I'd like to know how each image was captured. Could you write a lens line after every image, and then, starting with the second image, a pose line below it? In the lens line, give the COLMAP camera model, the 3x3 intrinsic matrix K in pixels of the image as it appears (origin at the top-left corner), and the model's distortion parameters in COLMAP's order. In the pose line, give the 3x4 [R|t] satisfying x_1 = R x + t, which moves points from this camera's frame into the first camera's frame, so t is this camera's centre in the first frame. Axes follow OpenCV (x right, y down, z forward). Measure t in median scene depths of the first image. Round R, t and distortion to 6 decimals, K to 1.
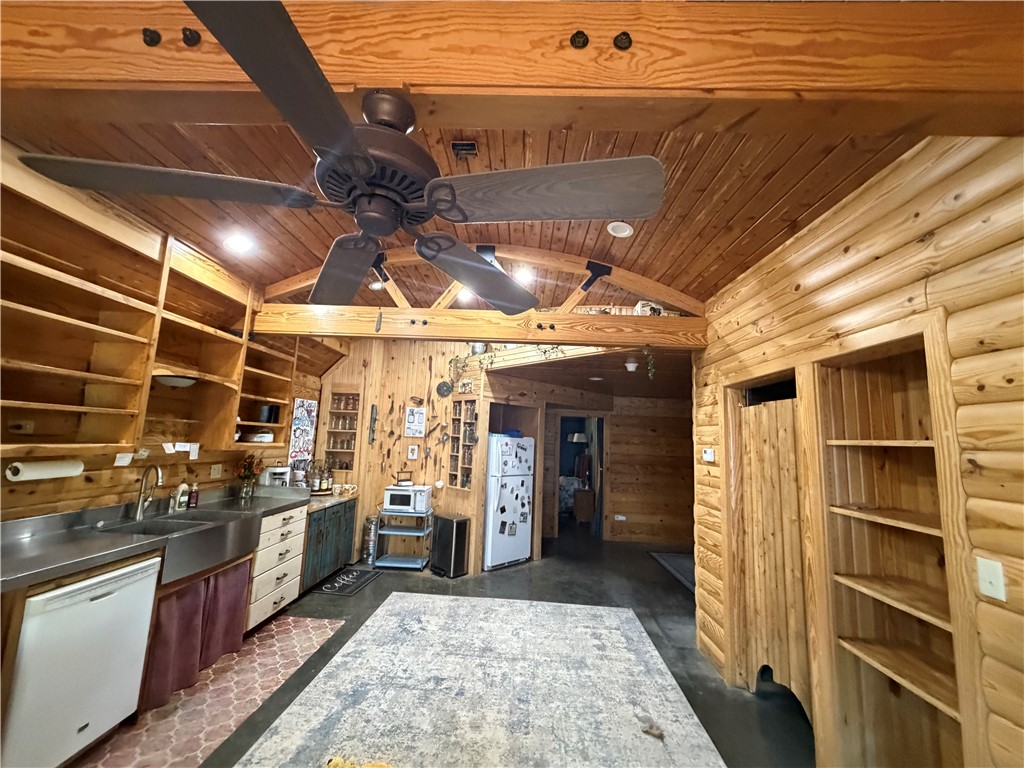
lens RADIAL K [[407.7, 0, 508.2], [0, 407.7, 387.5], [0, 0, 1]] dist [0.000075, -0.000081]
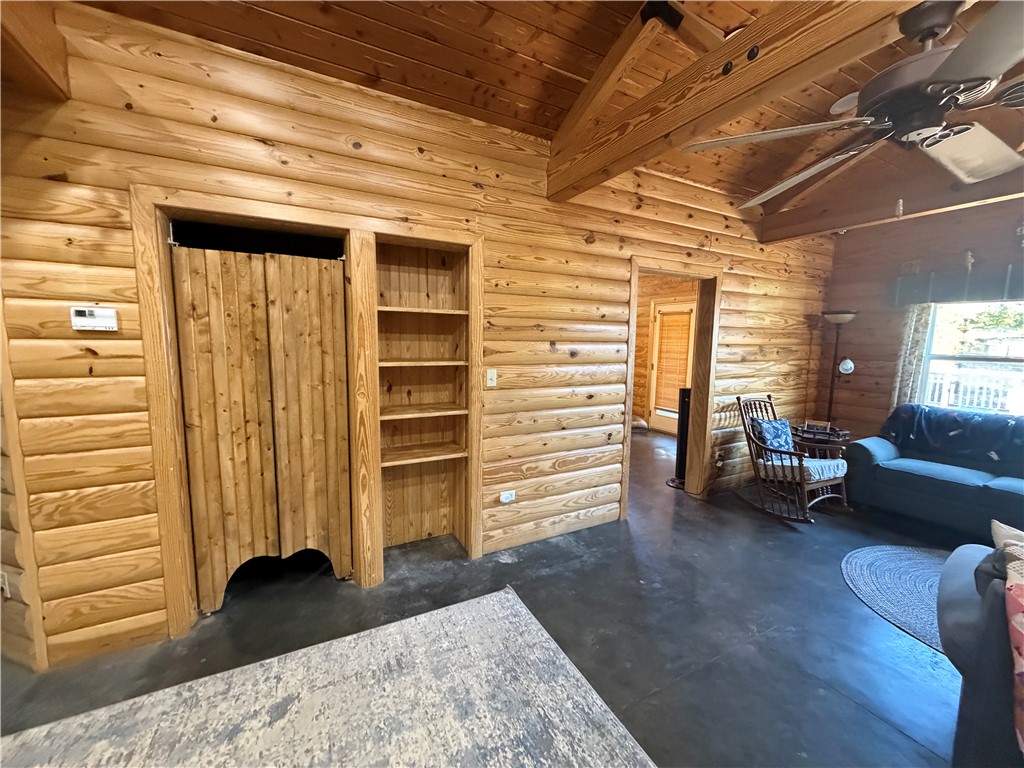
lens RADIAL K [[407.7, 0, 511.8], [0, 407.7, 385.8], [0, 0, 1]] dist [0.000075, -0.000081]
pose [[-0.498278, -0.149011, 0.854116, -0.350155], [-0.145377, 0.985532, 0.087127, 0.163341], [-0.854742, -0.080756, -0.512732, 1.044449]]
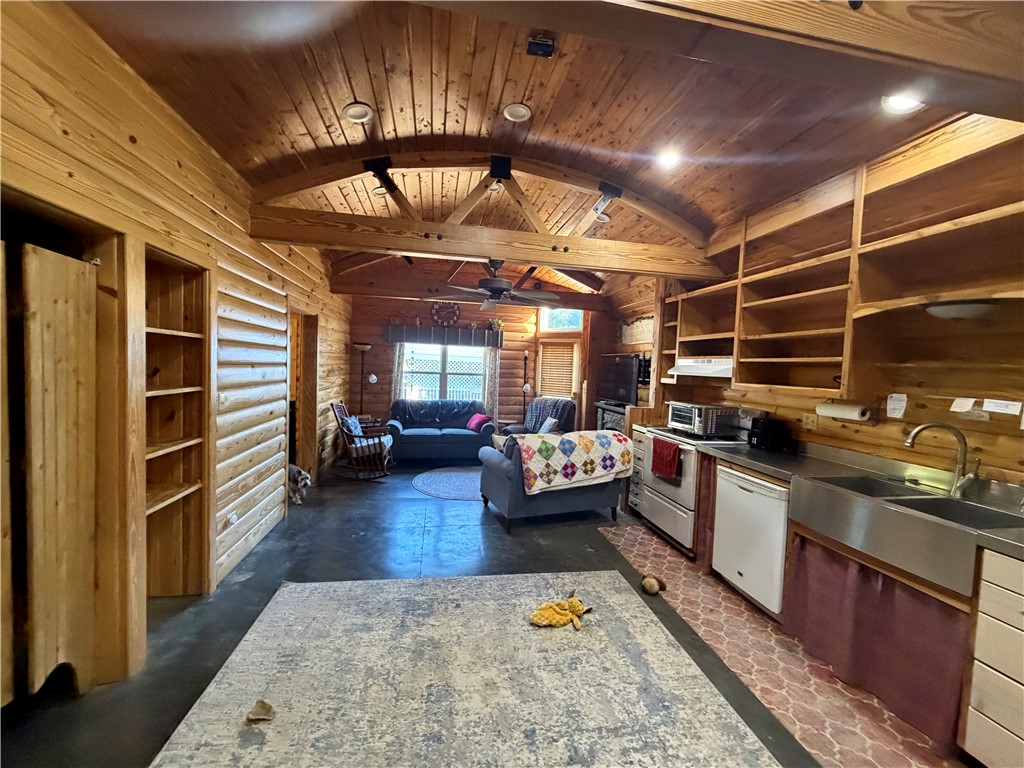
lens RADIAL K [[407.7, 0, 509.3], [0, 407.7, 385.9], [0, 0, 1]] dist [0.000075, -0.000081]
pose [[-0.973776, -0.070854, -0.216196, 0.105414], [-0.053436, 0.994915, -0.085379, 0.255850], [0.221146, -0.071587, -0.972610, 1.777878]]
